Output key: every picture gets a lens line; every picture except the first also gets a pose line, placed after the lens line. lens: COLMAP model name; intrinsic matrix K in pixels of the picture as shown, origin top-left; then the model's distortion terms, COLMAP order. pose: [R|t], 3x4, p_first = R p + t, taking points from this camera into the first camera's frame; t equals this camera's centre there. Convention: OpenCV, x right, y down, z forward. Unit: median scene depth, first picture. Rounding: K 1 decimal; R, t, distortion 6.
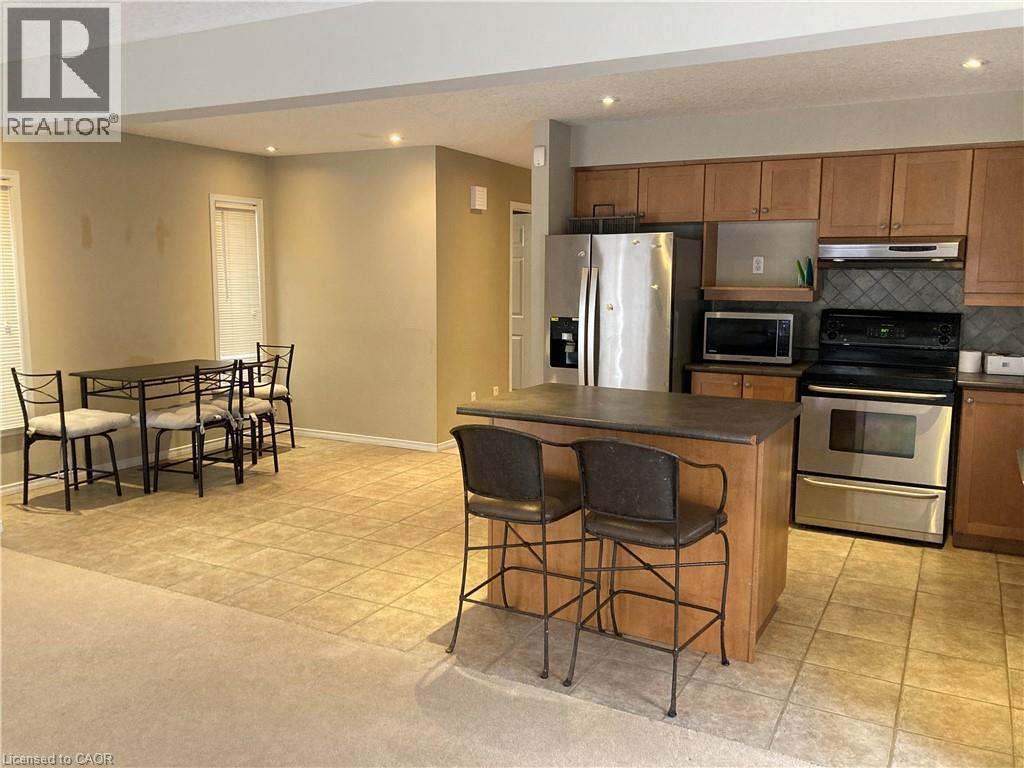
lens RADIAL K [[822.4, 0, 504.9], [0, 822.4, 385.6], [0, 0, 1]] dist [0.005795, -0.016407]
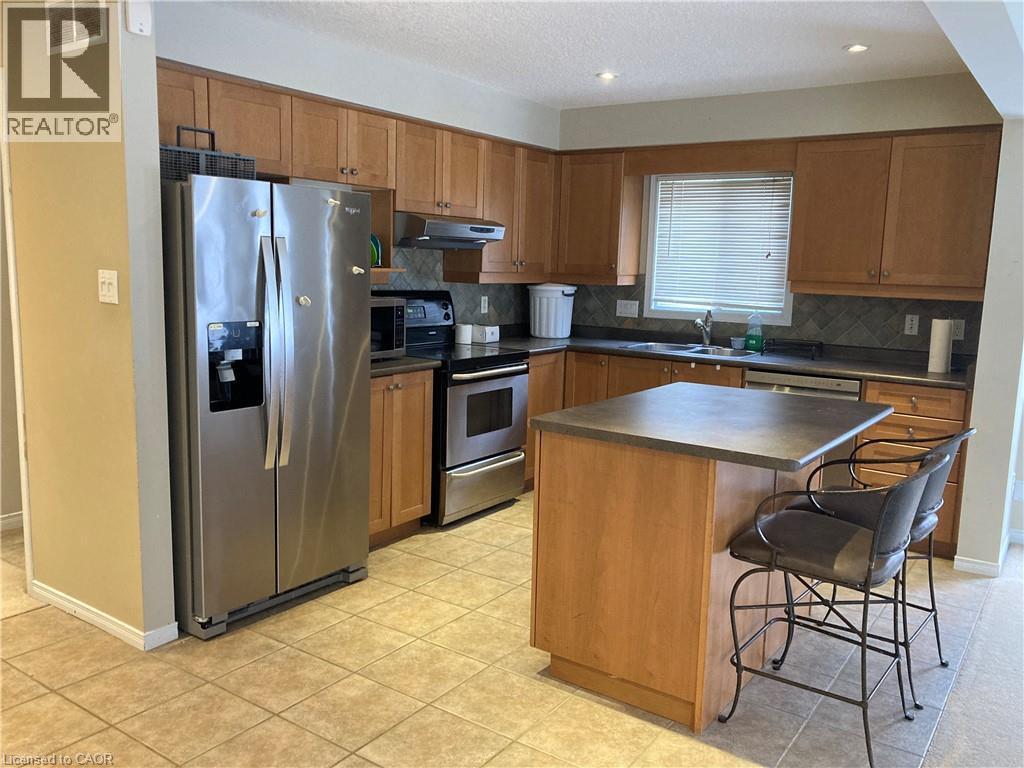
lens RADIAL K [[822.4, 0, 506.8], [0, 822.4, 379.8], [0, 0, 1]] dist [0.005795, -0.016407]
pose [[0.112175, -0.146234, 0.982869, -0.531382], [0.099656, 0.985781, 0.135294, -0.113504], [-0.988679, 0.082772, 0.125153, 0.824669]]
